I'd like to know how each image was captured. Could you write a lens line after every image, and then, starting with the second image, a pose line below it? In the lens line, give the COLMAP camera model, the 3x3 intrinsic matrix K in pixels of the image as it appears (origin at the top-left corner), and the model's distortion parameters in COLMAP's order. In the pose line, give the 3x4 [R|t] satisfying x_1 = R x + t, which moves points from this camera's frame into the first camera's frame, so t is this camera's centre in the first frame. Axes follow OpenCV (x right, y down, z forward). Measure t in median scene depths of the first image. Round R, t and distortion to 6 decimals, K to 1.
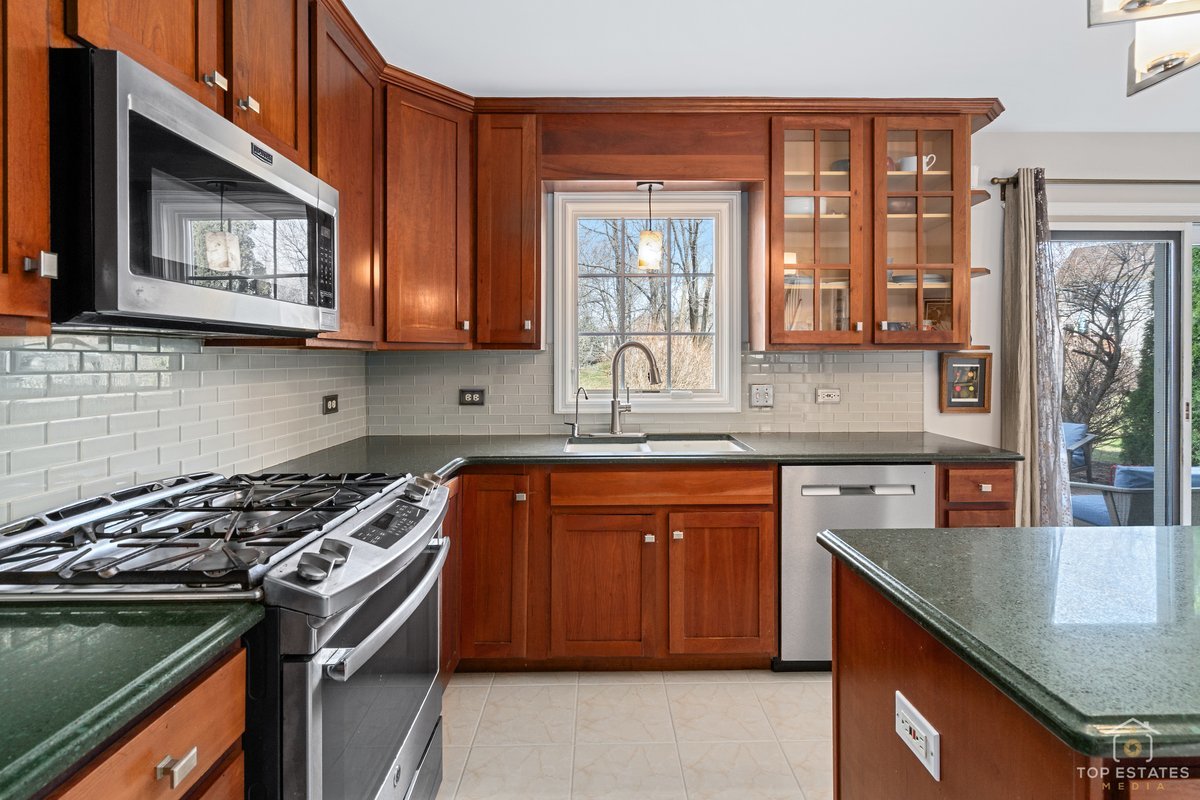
lens RADIAL K [[555.3, 0, 599.9], [0, 555.3, 360.0], [0, 0, 1]] dist [-0.009977, 0.001369]
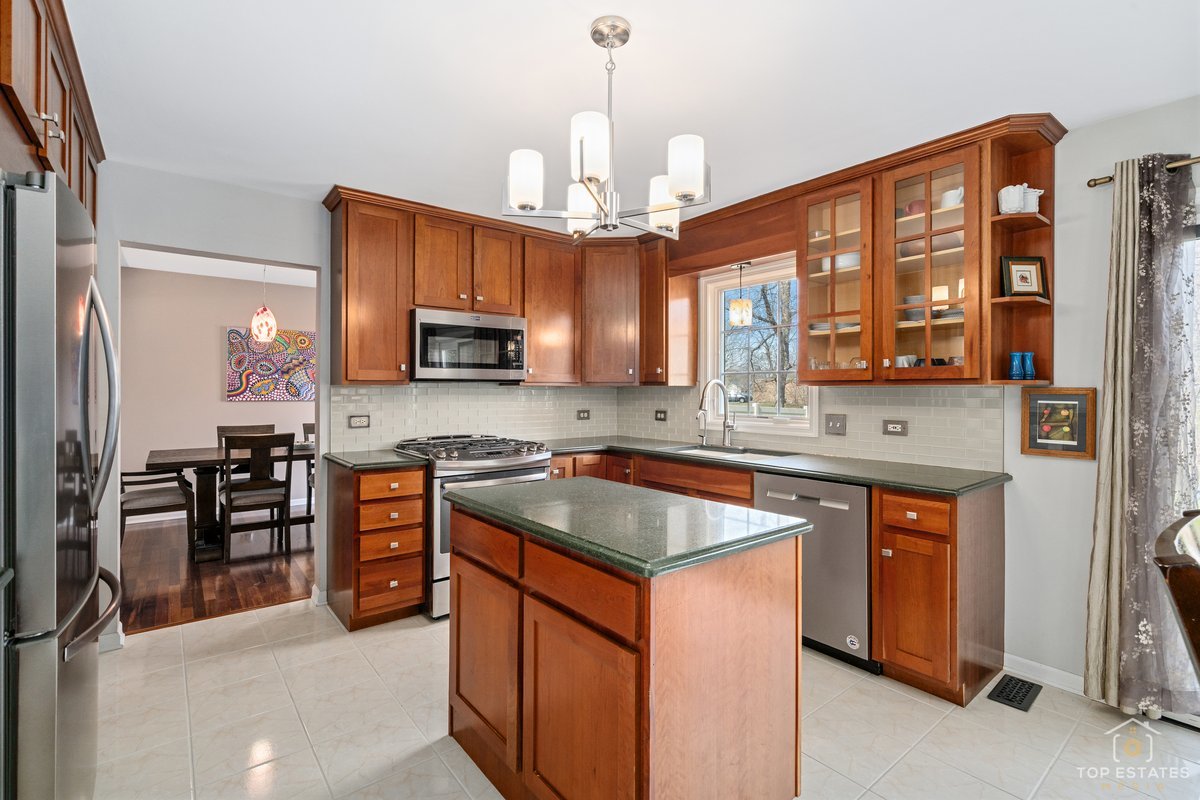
lens RADIAL K [[555.3, 0, 629.0], [0, 555.3, 387.5], [0, 0, 1]] dist [-0.009977, 0.001369]
pose [[0.634717, 0.000638, -0.772744, 1.025517], [-0.005400, 0.999979, -0.003610, -0.007608], [0.772726, 0.006464, 0.634707, -0.082978]]
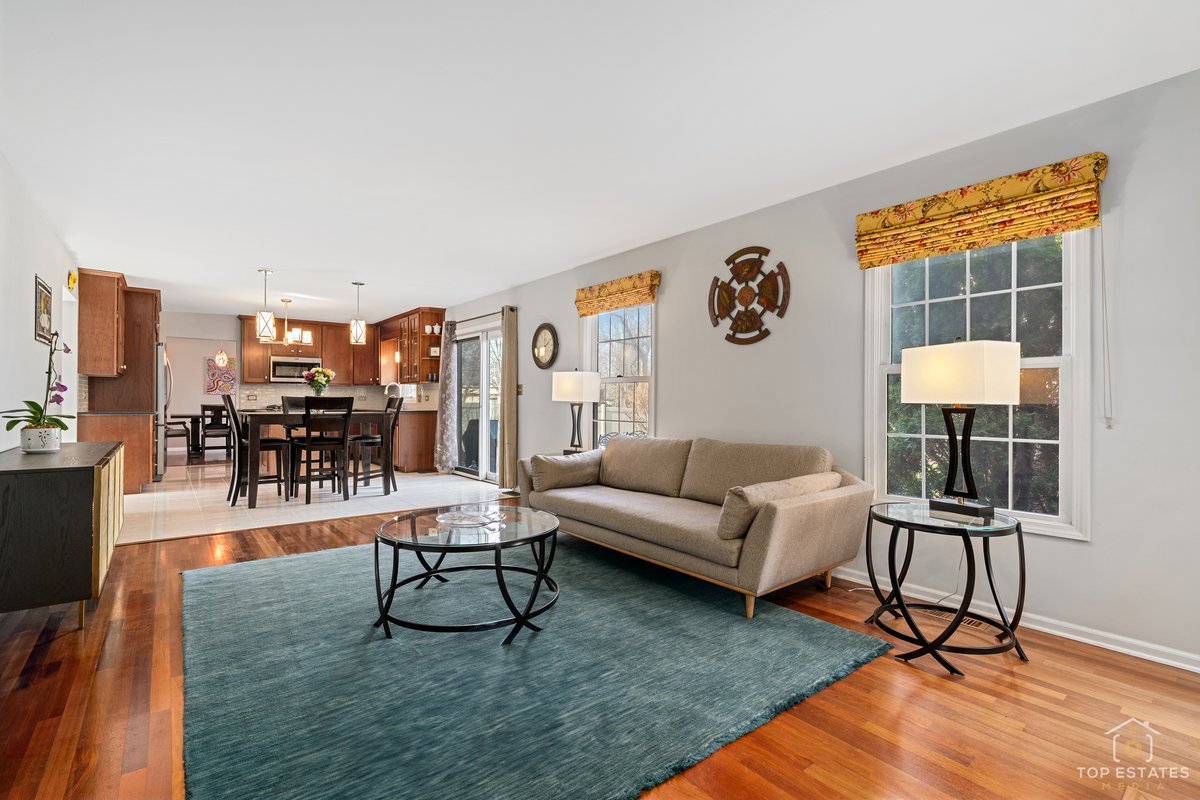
lens RADIAL K [[555.3, 0, 600.1], [0, 555.3, 401.2], [0, 0, 1]] dist [-0.009977, 0.001369]
pose [[0.614693, 0.004569, -0.788753, 3.832916], [-0.013087, 0.999905, -0.004407, 0.083202], [0.788658, 0.013032, 0.614694, -0.155514]]
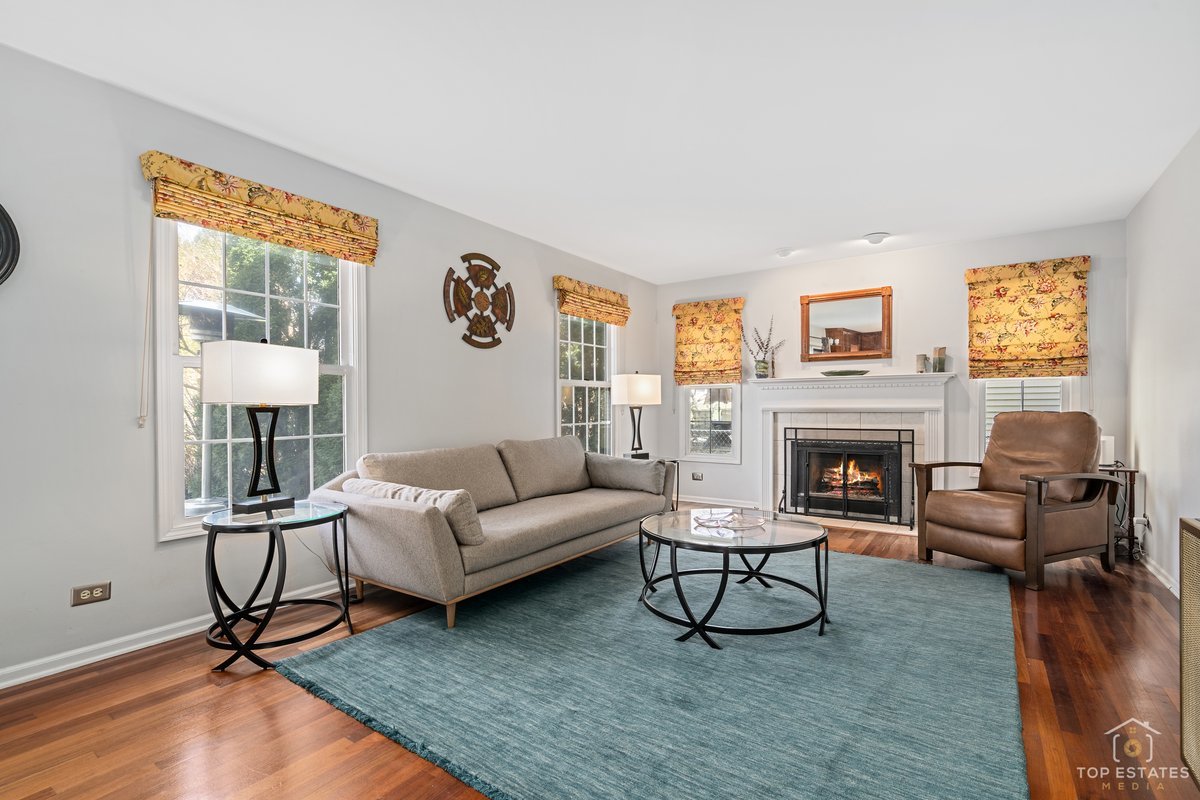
lens RADIAL K [[555.3, 0, 605.5], [0, 555.3, 407.6], [0, 0, 1]] dist [-0.009977, 0.001369]
pose [[0.566534, -0.002065, 0.824036, 1.746182], [0.003767, 0.999993, -0.000085, 0.085047], [-0.824030, 0.003152, 0.566538, -0.083220]]
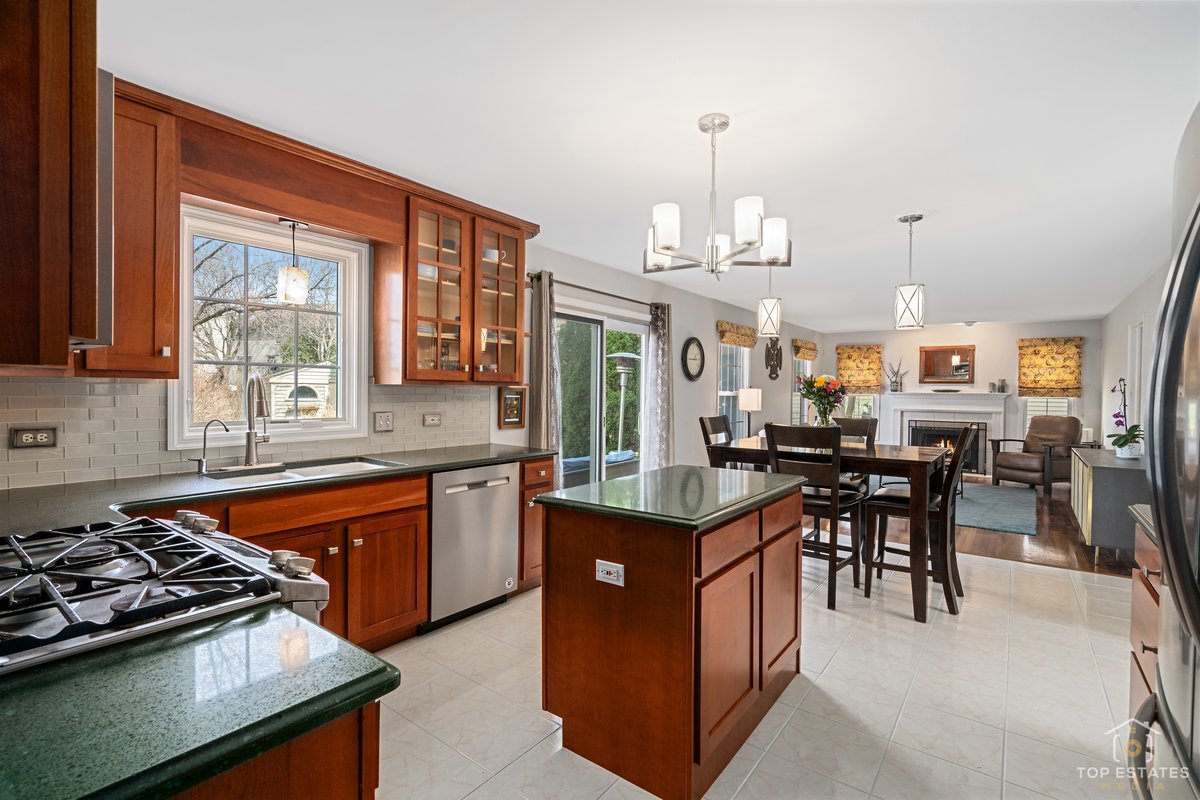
lens RADIAL K [[555.3, 0, 595.3], [0, 555.3, 392.0], [0, 0, 1]] dist [-0.009977, 0.001369]
pose [[0.617589, 0.006297, 0.786476, -0.392853], [-0.011888, 0.999928, 0.001329, -0.006861], [-0.786411, -0.010170, 0.617620, -0.091600]]
